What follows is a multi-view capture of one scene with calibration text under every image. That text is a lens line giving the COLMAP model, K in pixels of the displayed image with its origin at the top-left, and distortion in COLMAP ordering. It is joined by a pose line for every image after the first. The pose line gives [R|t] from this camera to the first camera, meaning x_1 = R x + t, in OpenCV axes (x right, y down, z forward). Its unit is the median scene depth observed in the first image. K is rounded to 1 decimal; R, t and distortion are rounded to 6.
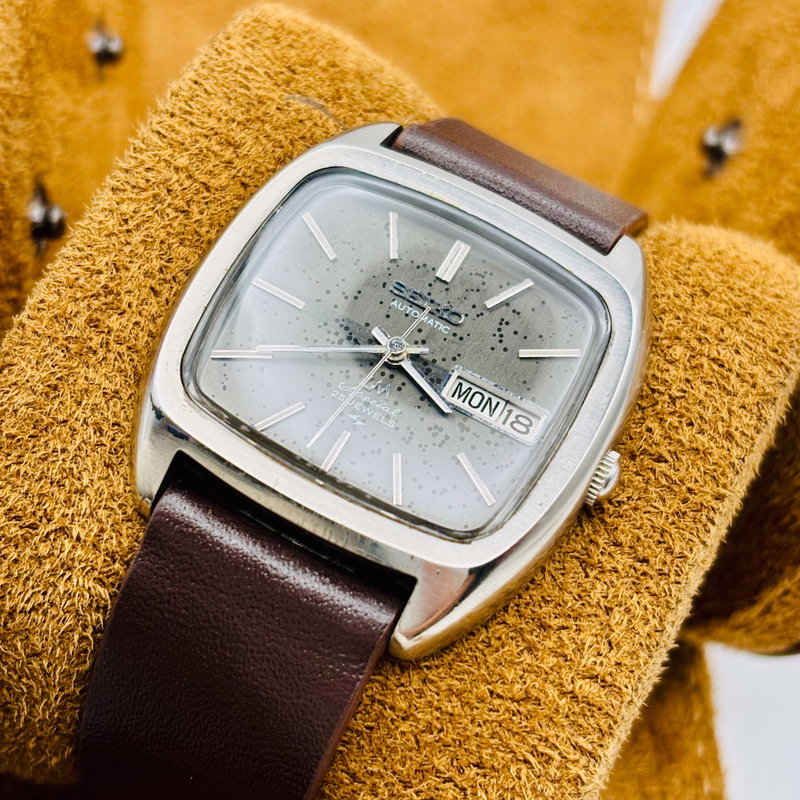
lens RADIAL K [[1629.4, 0, 391.2], [0, 1629.4, 403.2], [0, 0, 1]] dist [0.236783, 0.000000]
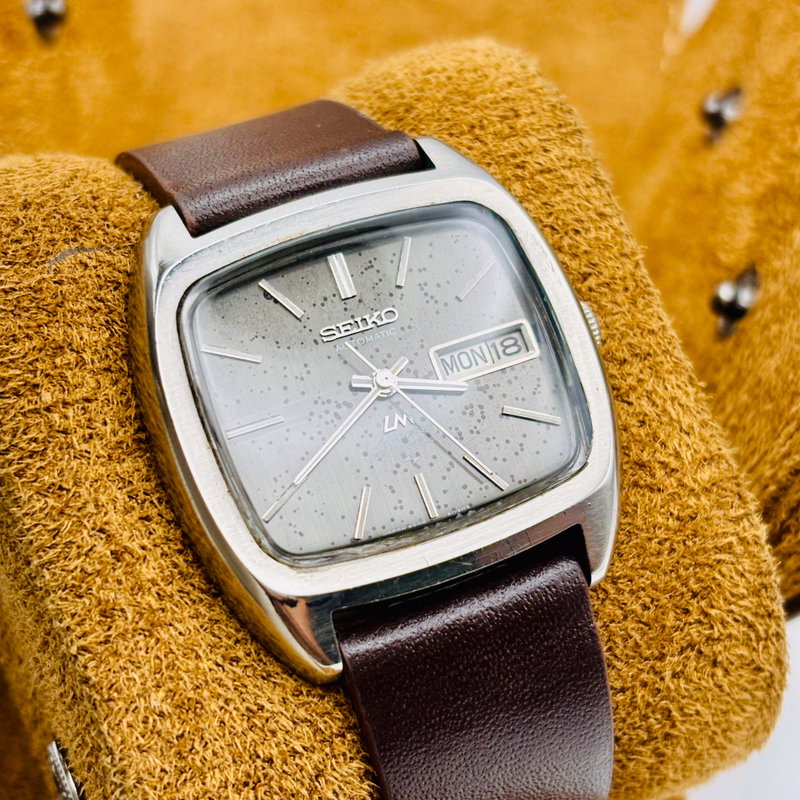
lens RADIAL K [[1629.4, 0, 392.5], [0, 1629.4, 393.8], [0, 0, 1]] dist [0.236783, 0.000000]
pose [[0.635315, -0.712164, 0.298659, -0.293801], [0.636739, 0.701899, 0.319221, -0.338751], [-0.436966, -0.012638, 0.899389, 0.097643]]
